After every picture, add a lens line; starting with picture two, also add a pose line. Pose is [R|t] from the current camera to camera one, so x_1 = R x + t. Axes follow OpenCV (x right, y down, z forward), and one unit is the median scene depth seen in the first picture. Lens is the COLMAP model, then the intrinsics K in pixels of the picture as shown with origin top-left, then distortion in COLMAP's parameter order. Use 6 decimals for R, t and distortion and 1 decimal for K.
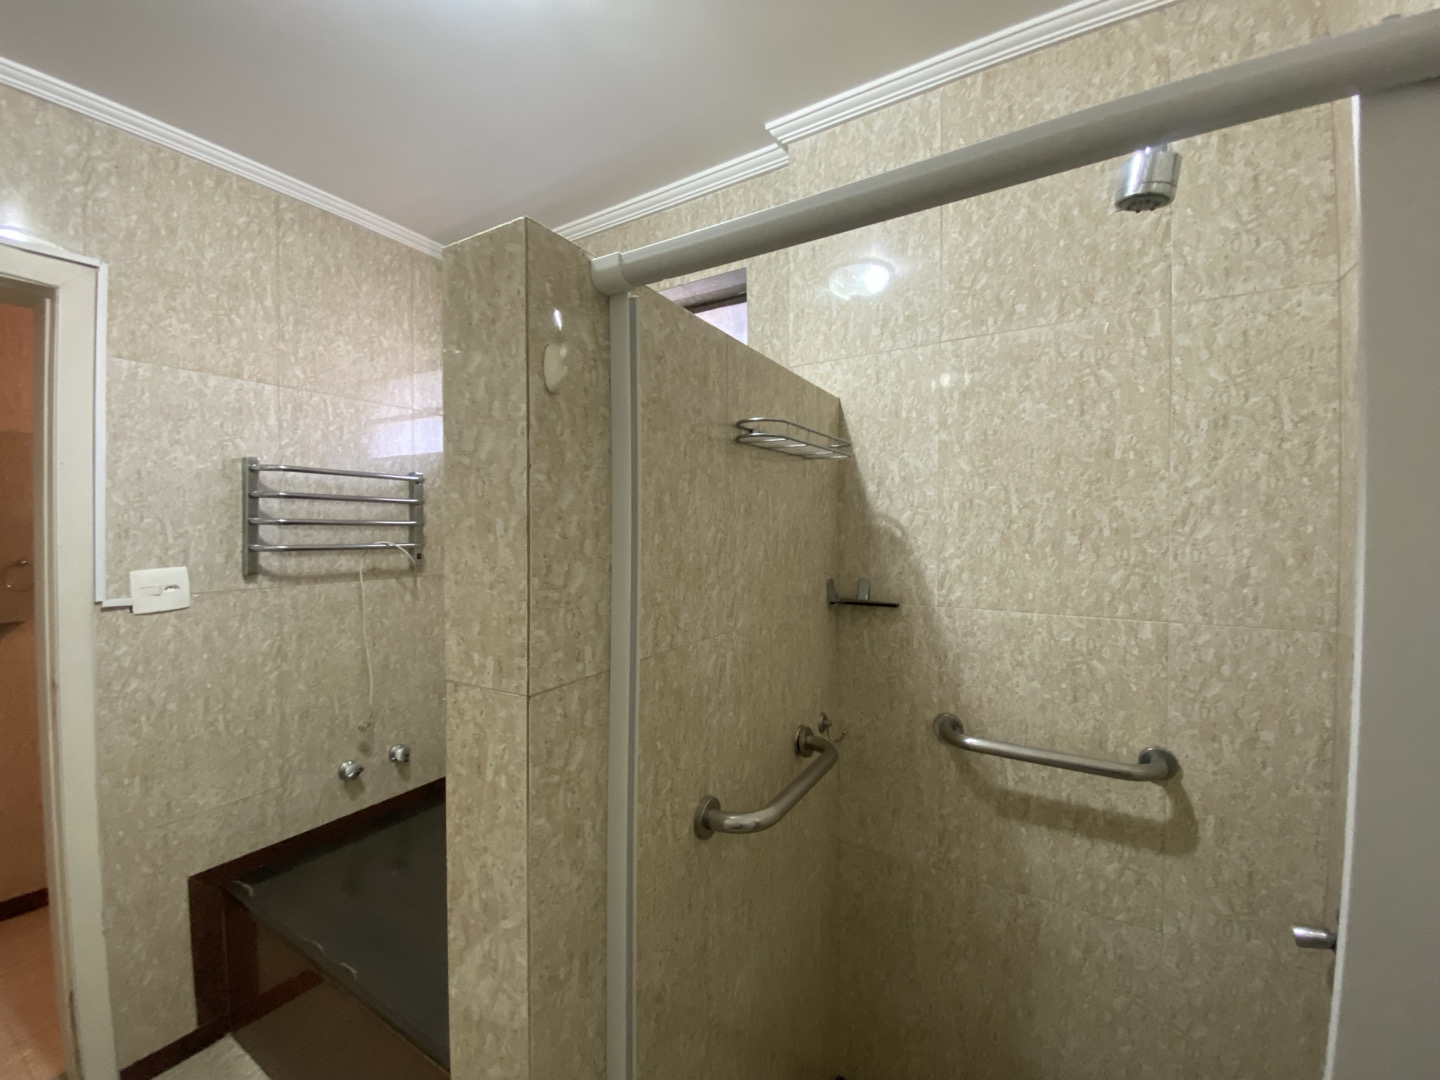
lens RADIAL K [[574.4, 0, 720.0], [0, 574.4, 540.0], [0, 0, 1]] dist [0.000748, -0.011385]
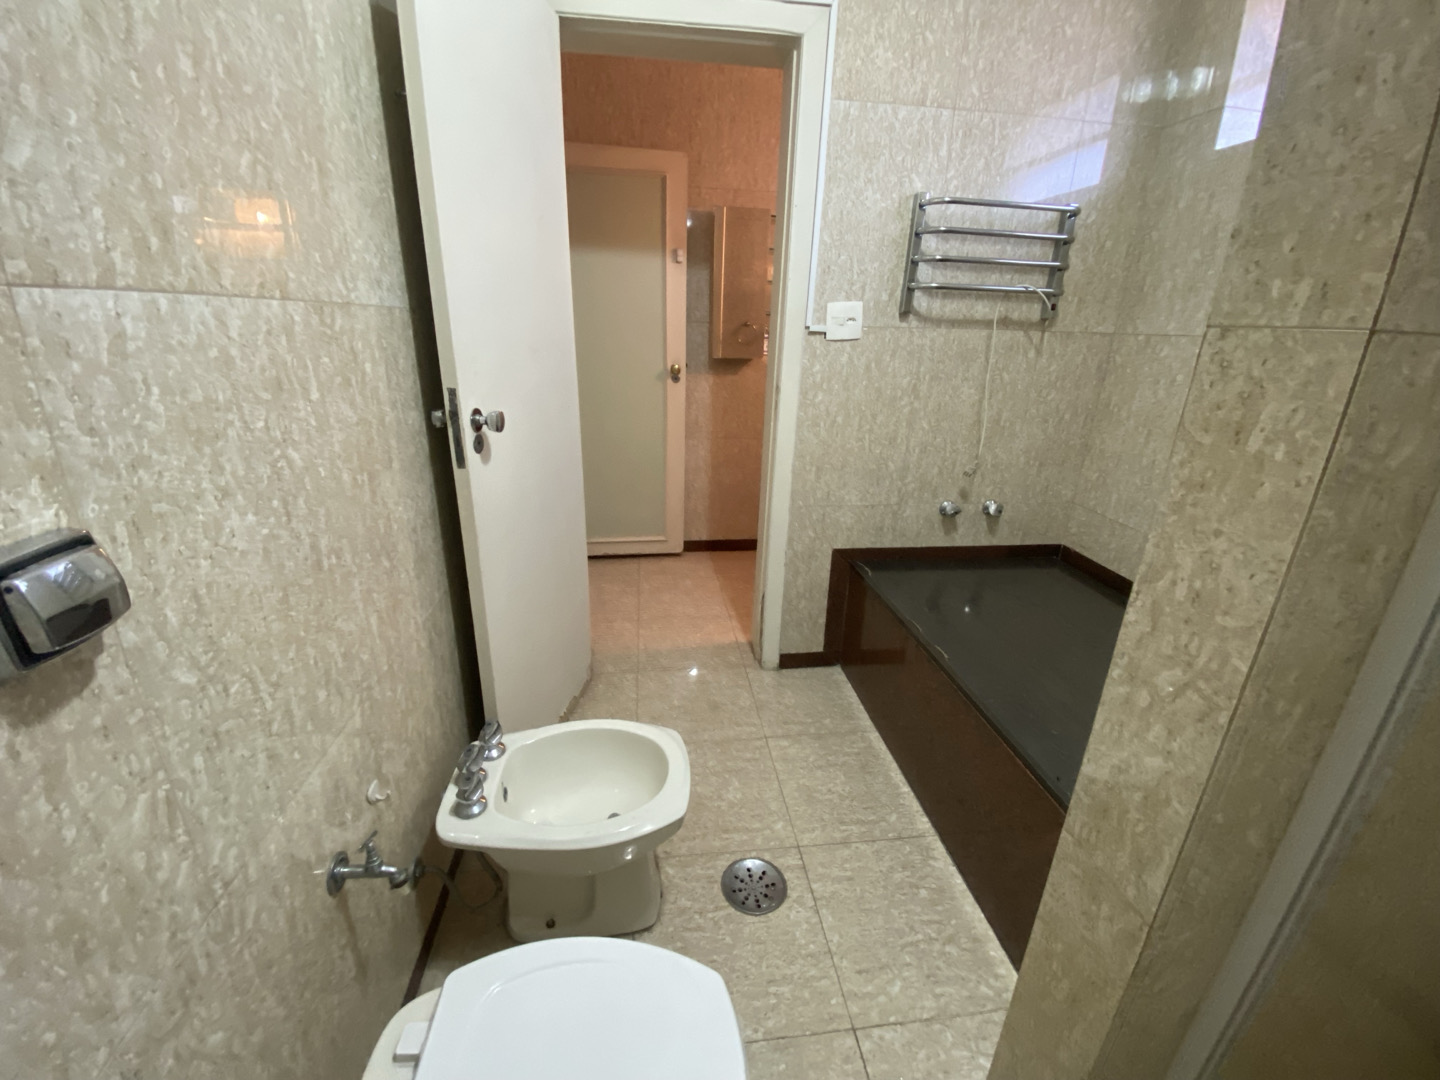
lens RADIAL K [[568.9, 0, 720.0], [0, 568.9, 540.0], [0, 0, 1]] dist [0.030145, -0.026802]
pose [[0.617522, 0.282665, -0.734008, -0.101673], [-0.043670, 0.944076, 0.326822, 0.129830], [0.785340, -0.169766, 0.595332, -0.021020]]
